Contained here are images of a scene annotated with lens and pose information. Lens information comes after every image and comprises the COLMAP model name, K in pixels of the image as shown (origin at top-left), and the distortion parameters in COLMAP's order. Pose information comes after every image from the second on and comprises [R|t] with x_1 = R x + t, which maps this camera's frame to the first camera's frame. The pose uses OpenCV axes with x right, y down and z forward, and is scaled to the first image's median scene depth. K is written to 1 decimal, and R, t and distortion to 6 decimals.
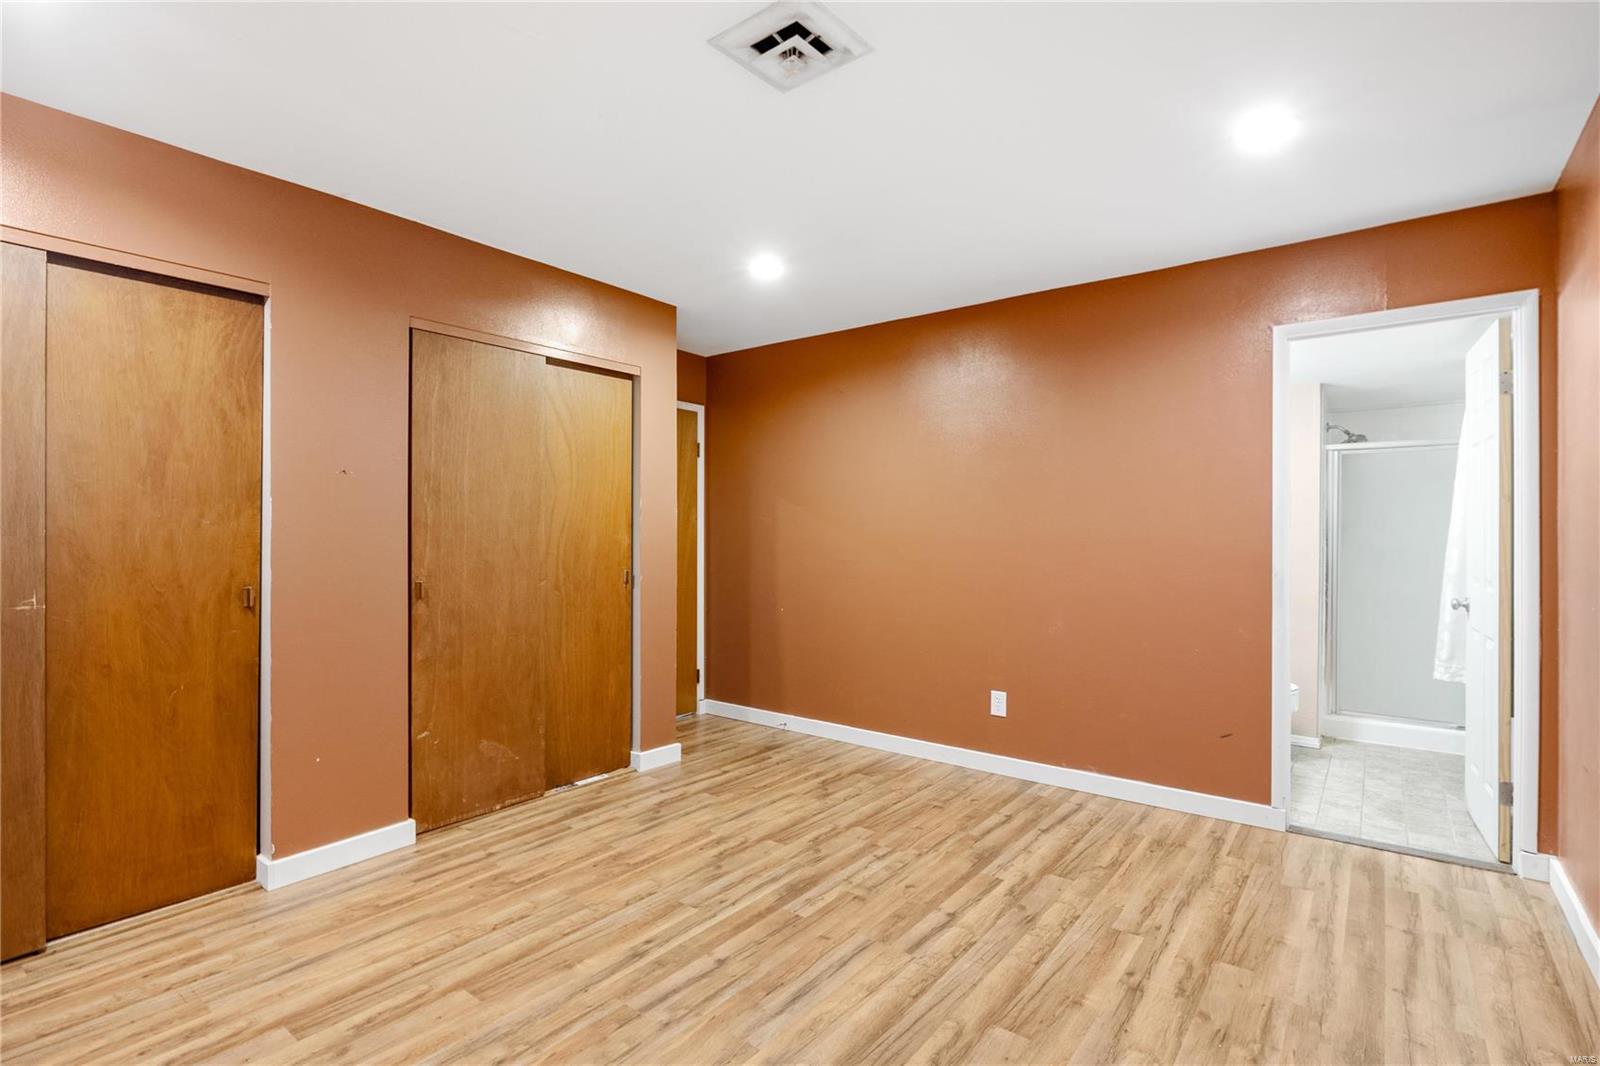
lens RADIAL K [[760.6, 0, 795.1], [0, 760.6, 554.9], [0, 0, 1]] dist [-0.002925, -0.000593]
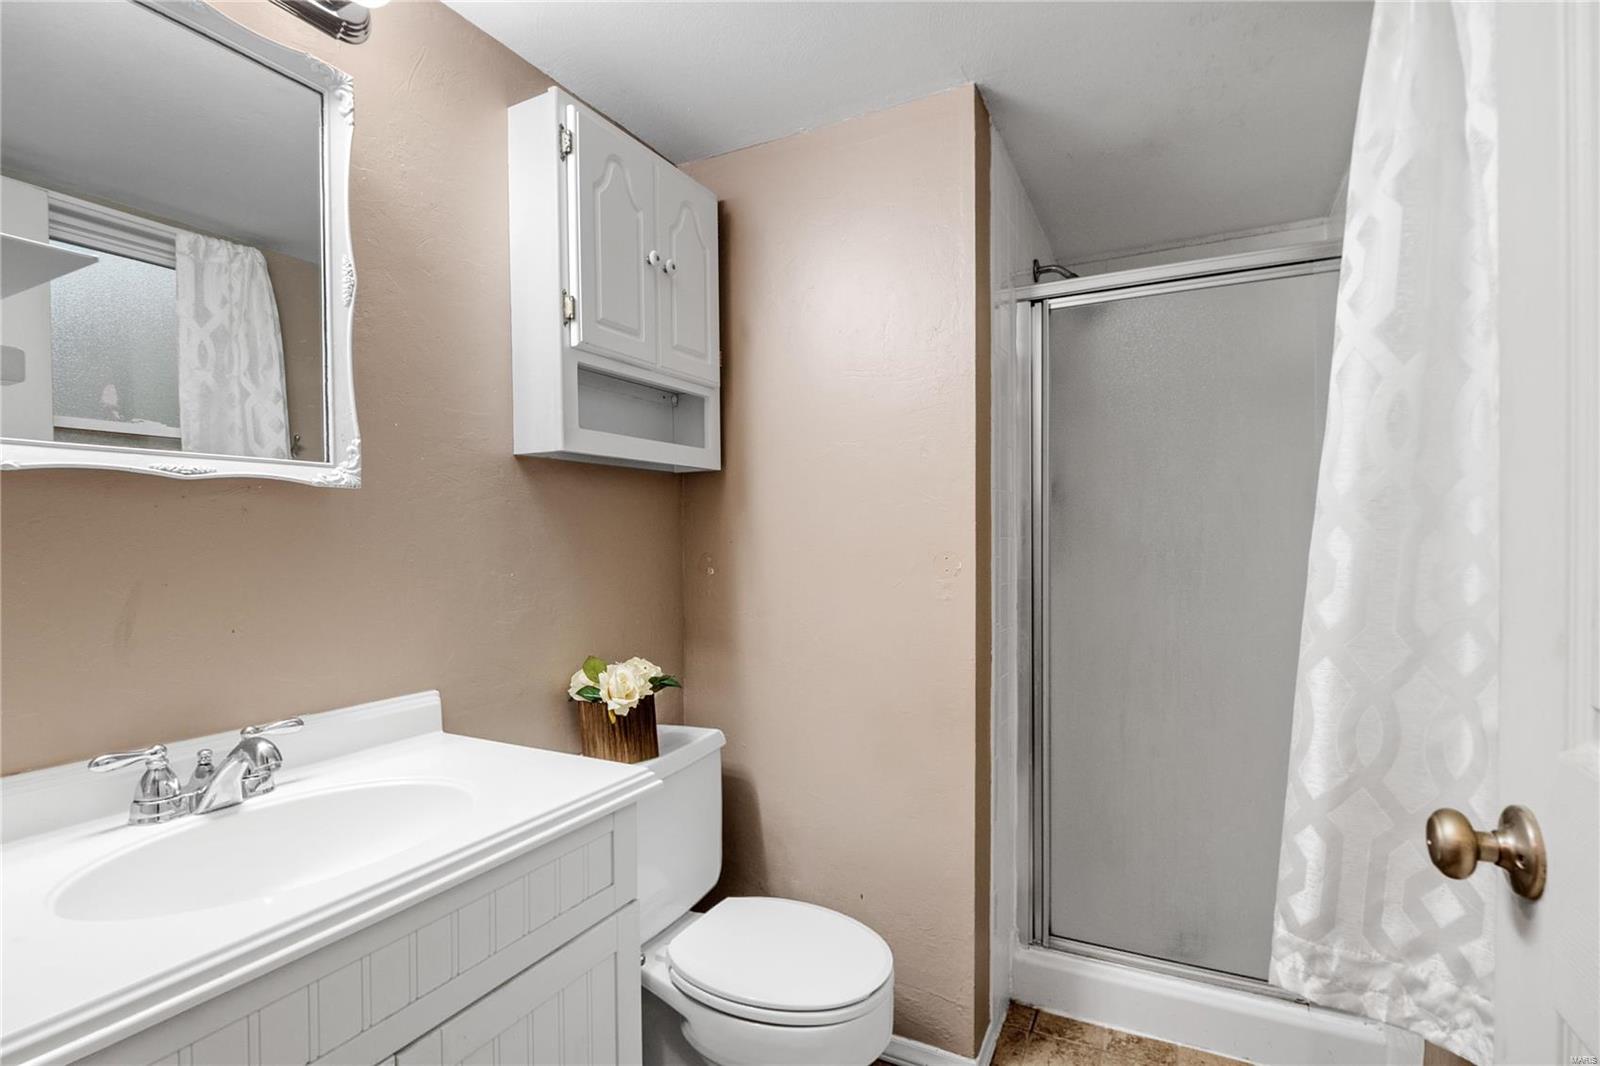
lens RADIAL K [[760.6, 0, 795.1], [0, 760.6, 554.9], [0, 0, 1]] dist [-0.002925, -0.000593]
pose [[0.981042, 0.018776, 0.192881, 0.609534], [-0.014944, 0.999661, -0.021308, 0.007750], [-0.193216, 0.018021, 0.980991, 0.754125]]
